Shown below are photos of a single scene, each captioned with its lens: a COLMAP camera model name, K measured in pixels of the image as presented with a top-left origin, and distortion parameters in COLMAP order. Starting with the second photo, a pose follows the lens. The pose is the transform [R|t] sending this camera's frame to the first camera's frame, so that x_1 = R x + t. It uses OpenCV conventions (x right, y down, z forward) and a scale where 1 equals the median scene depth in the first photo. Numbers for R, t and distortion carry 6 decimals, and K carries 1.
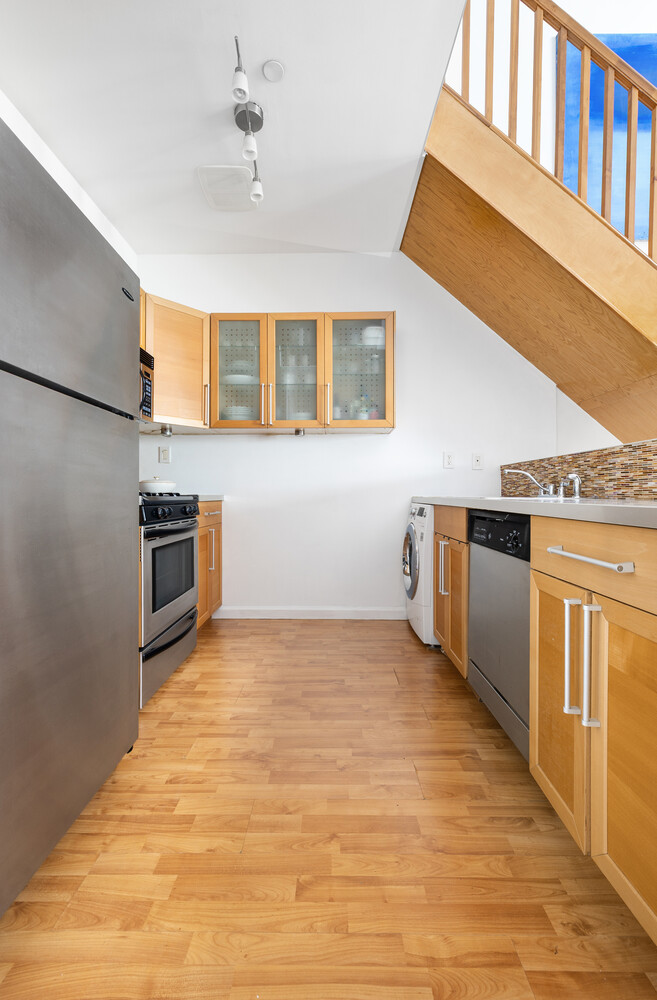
lens RADIAL K [[425.5, 0, 327.0], [0, 425.5, 501.0], [0, 0, 1]] dist [0.001891, 0.000284]
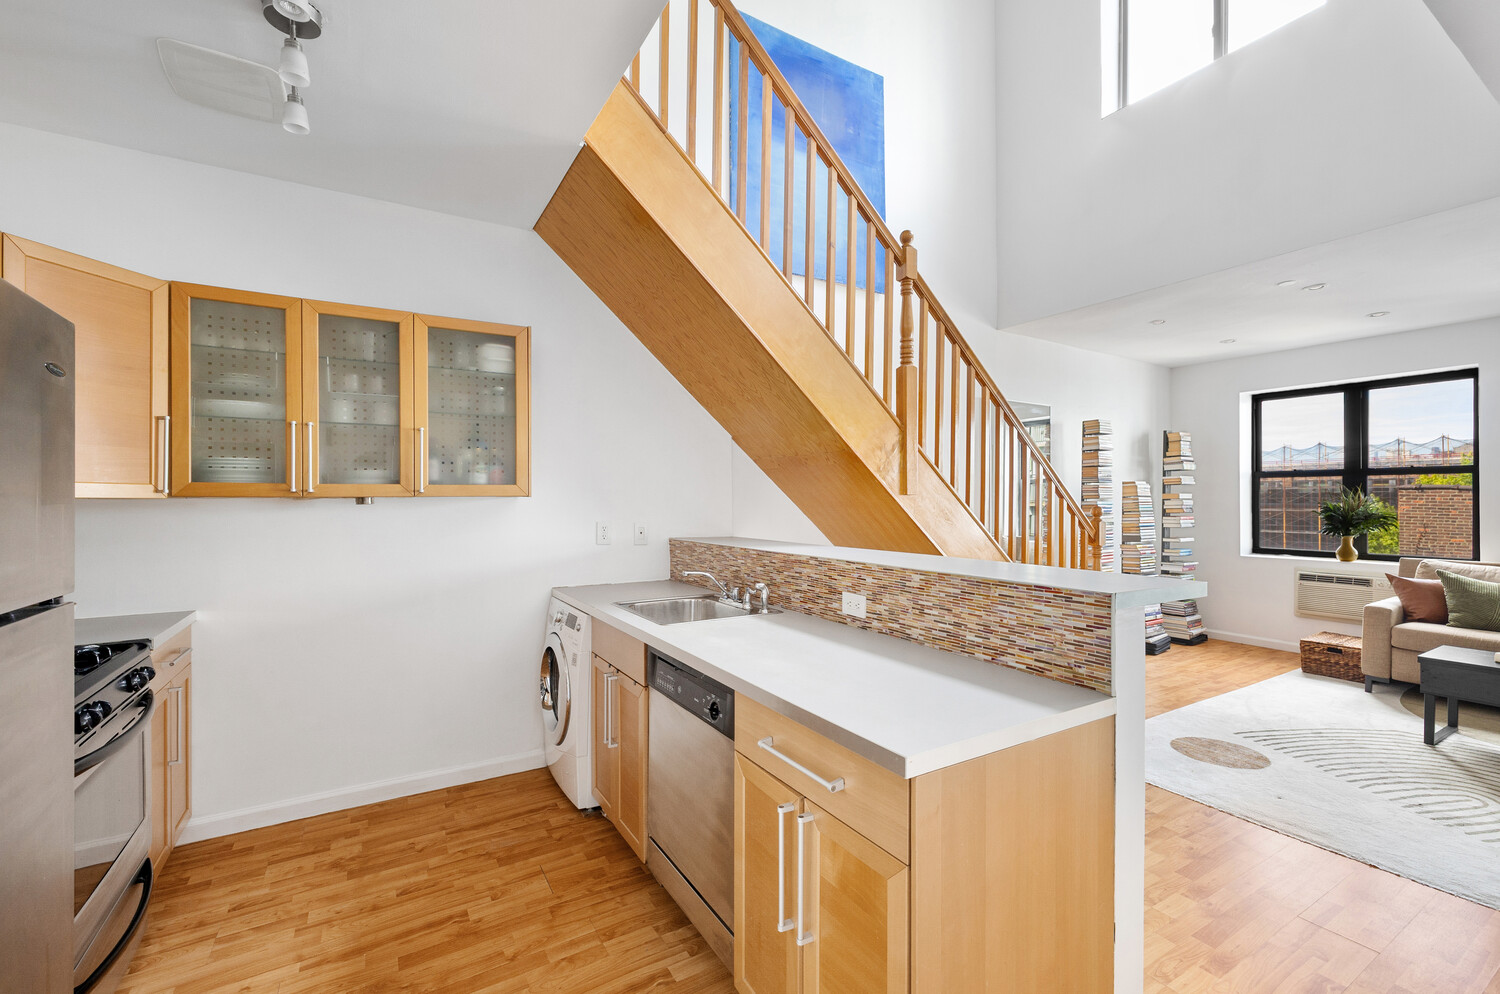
lens RADIAL K [[638.2, 0, 746.1], [0, 638.2, 501.3], [0, 0, 1]] dist [0.001891, 0.000284]
pose [[0.850672, -0.004867, 0.525675, -0.093931], [0.005377, 0.999985, 0.000557, -0.182676], [-0.525670, 0.002353, 0.850686, -0.057439]]
